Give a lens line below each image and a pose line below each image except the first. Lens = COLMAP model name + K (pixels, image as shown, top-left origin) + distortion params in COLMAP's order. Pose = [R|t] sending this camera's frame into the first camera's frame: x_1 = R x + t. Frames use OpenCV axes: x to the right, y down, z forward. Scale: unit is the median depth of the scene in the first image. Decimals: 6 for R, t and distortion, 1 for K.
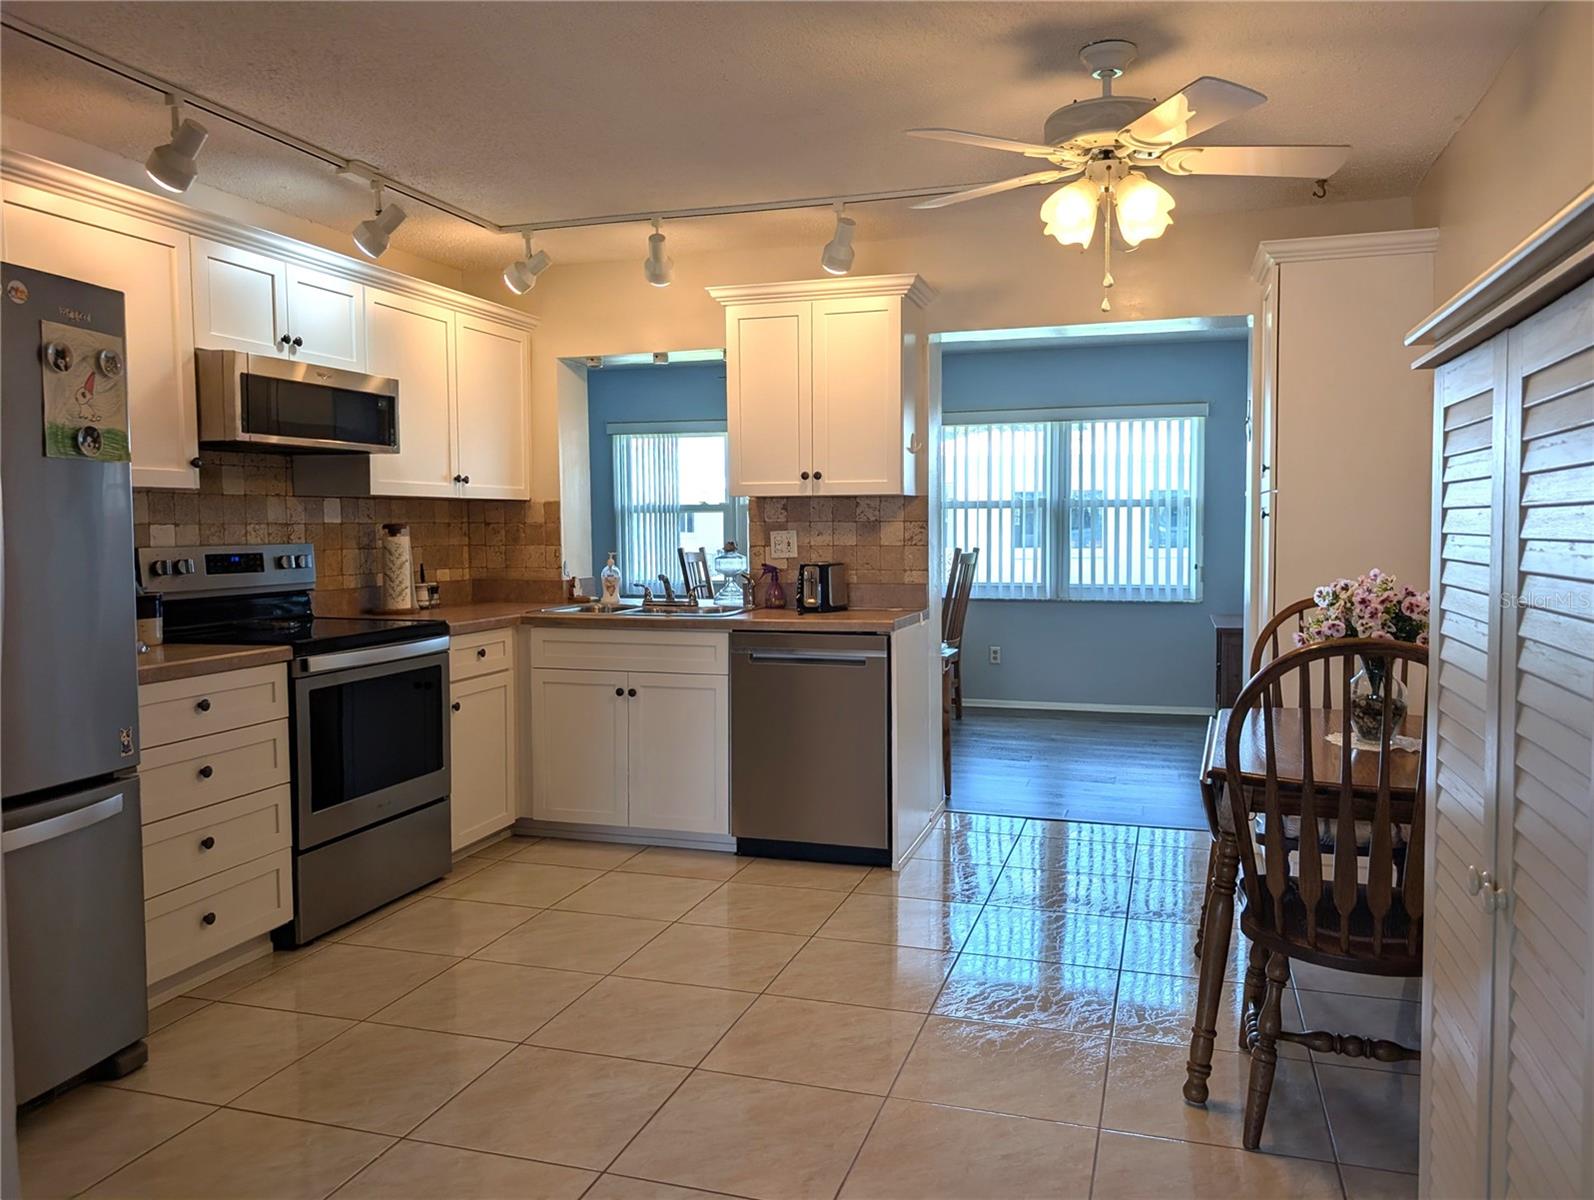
lens RADIAL K [[1164.2, 0, 801.7], [0, 1164.2, 611.1], [0, 0, 1]] dist [0.007661, -0.008594]
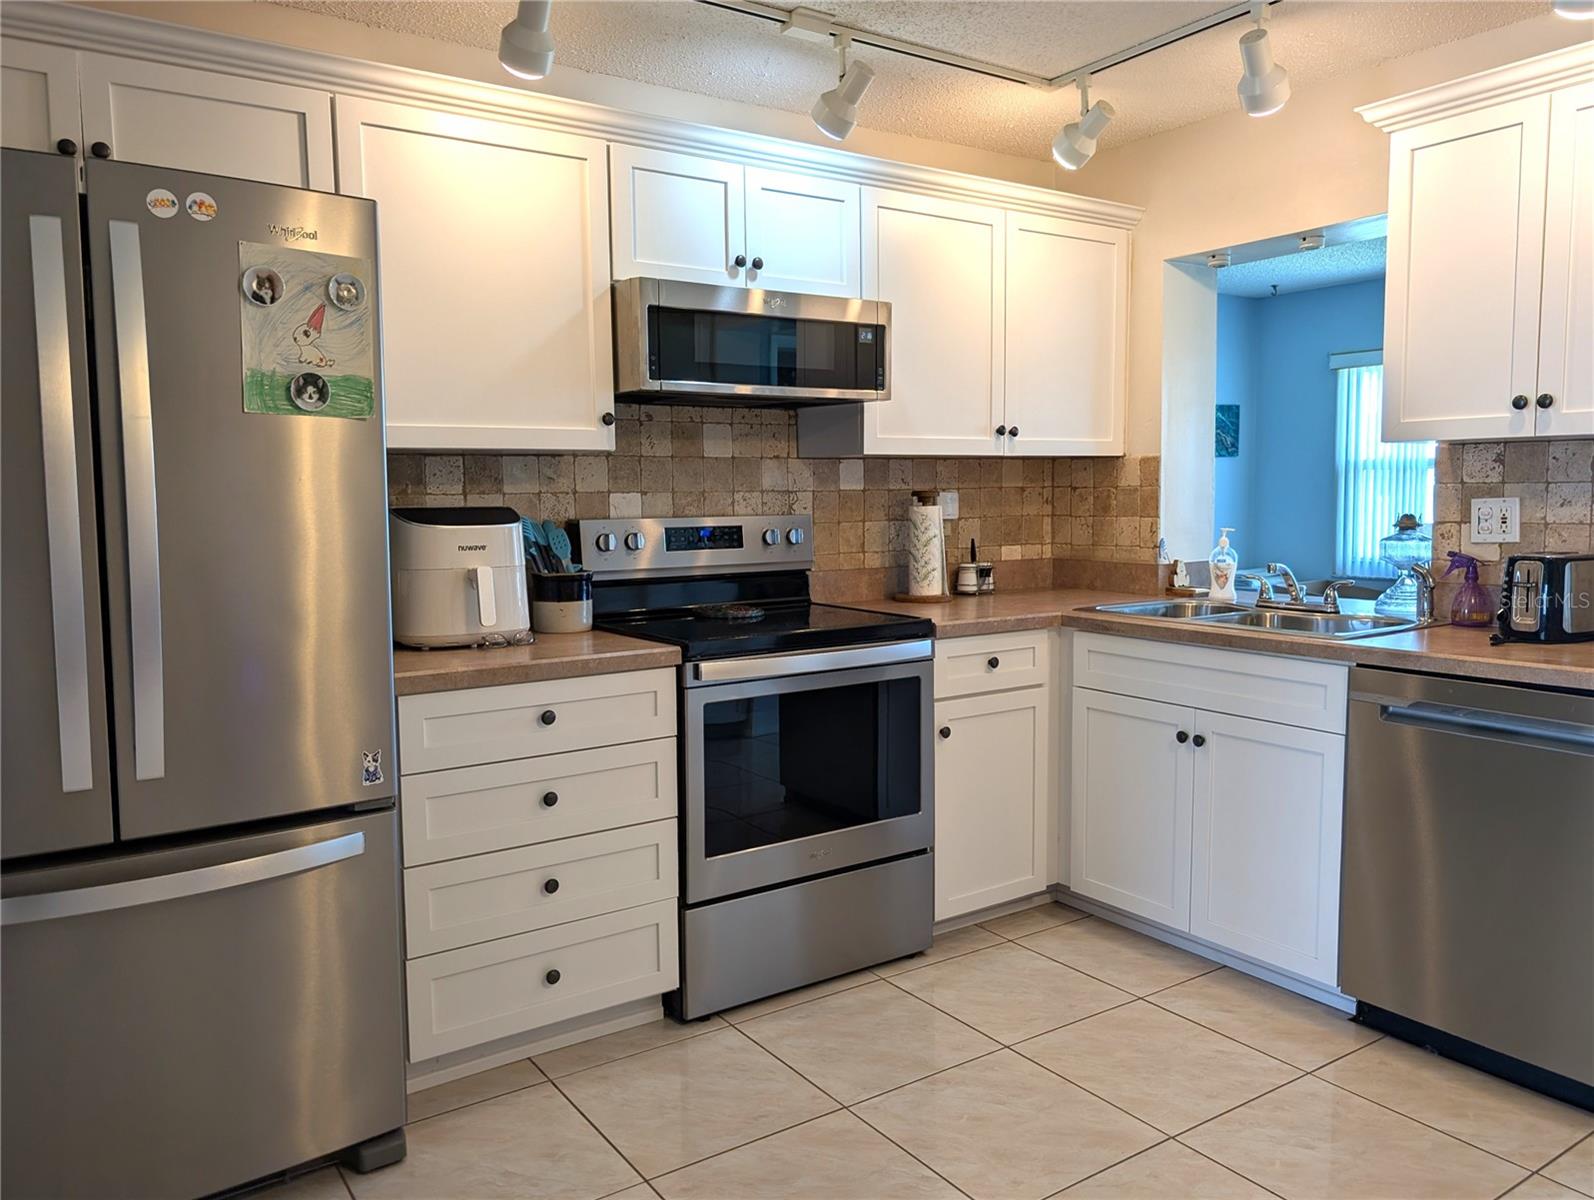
lens RADIAL K [[1164.2, 0, 805.9], [0, 1164.2, 597.7], [0, 0, 1]] dist [0.007661, -0.008594]
pose [[0.786613, 0.054390, -0.615046, 0.089845], [-0.040907, 0.998515, 0.035983, -0.028504], [0.616089, -0.003145, 0.787670, 0.348606]]
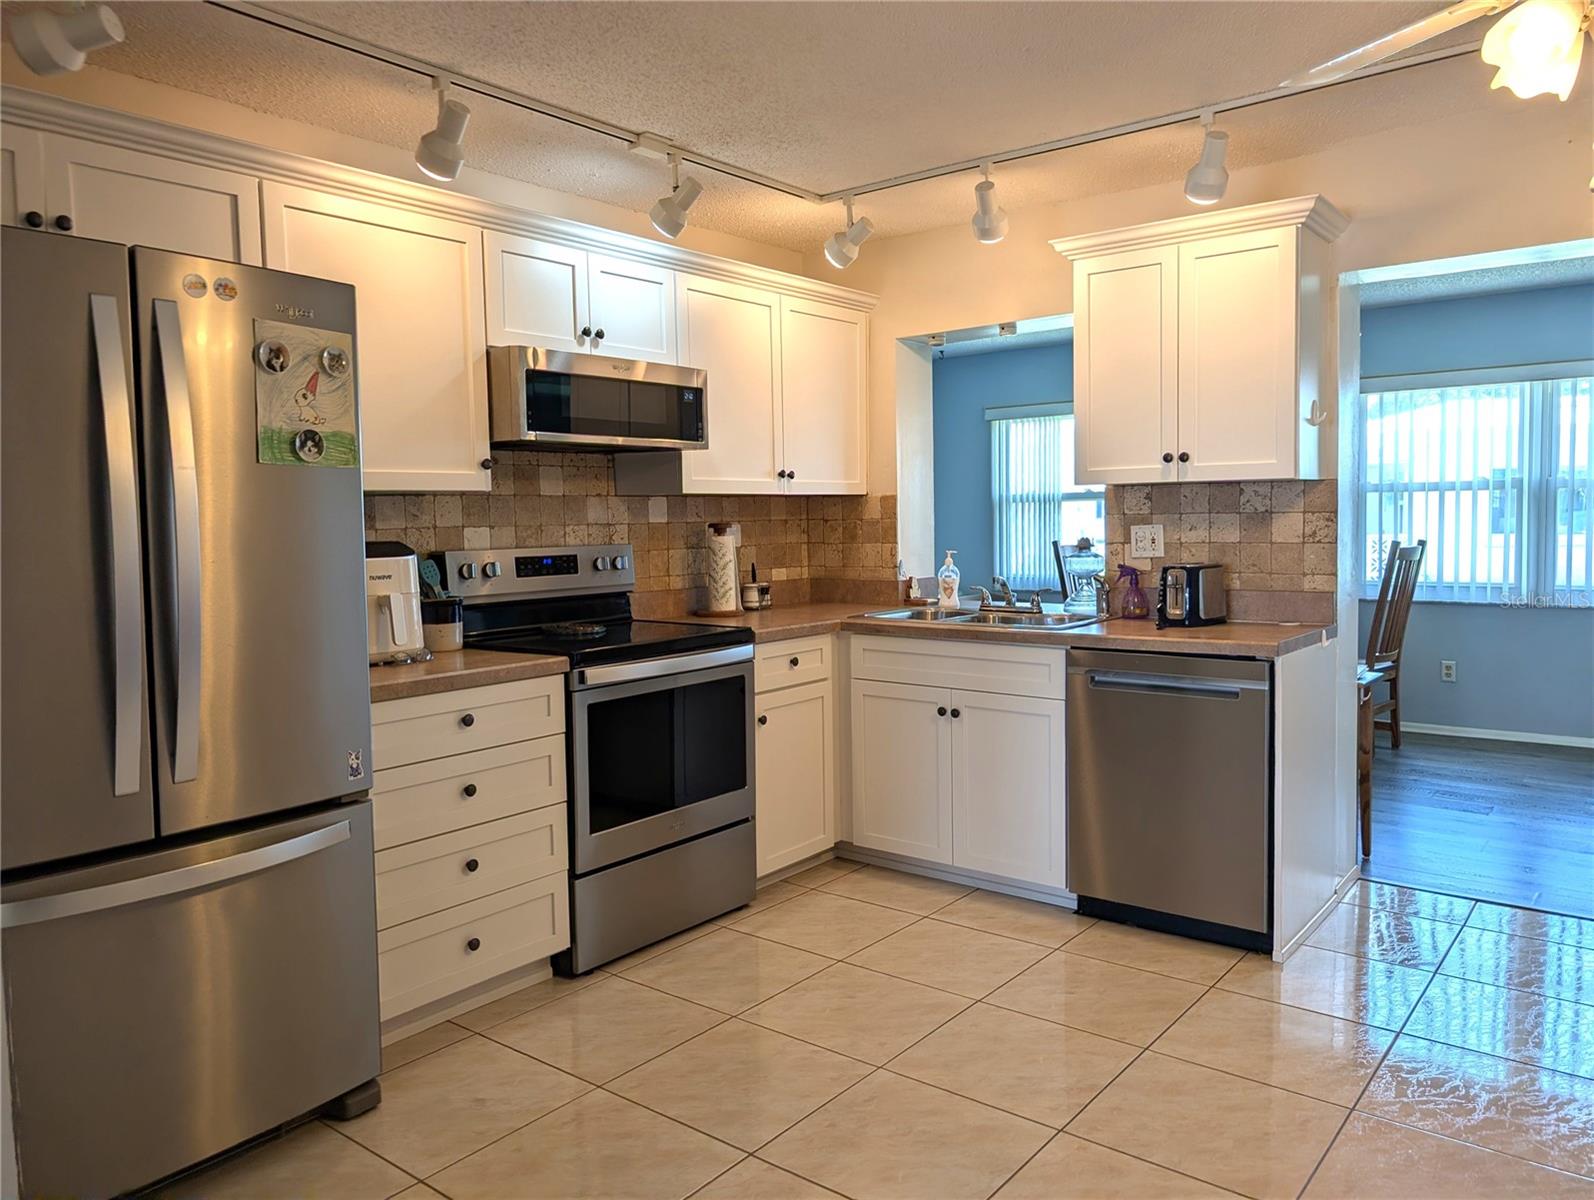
lens RADIAL K [[1164.2, 0, 787.6], [0, 1164.2, 593.7], [0, 0, 1]] dist [0.007661, -0.008594]
pose [[0.934724, 0.012517, -0.355153, 0.047647], [-0.014016, 0.999900, -0.001649, -0.017406], [0.355097, 0.006519, 0.934807, 0.149503]]
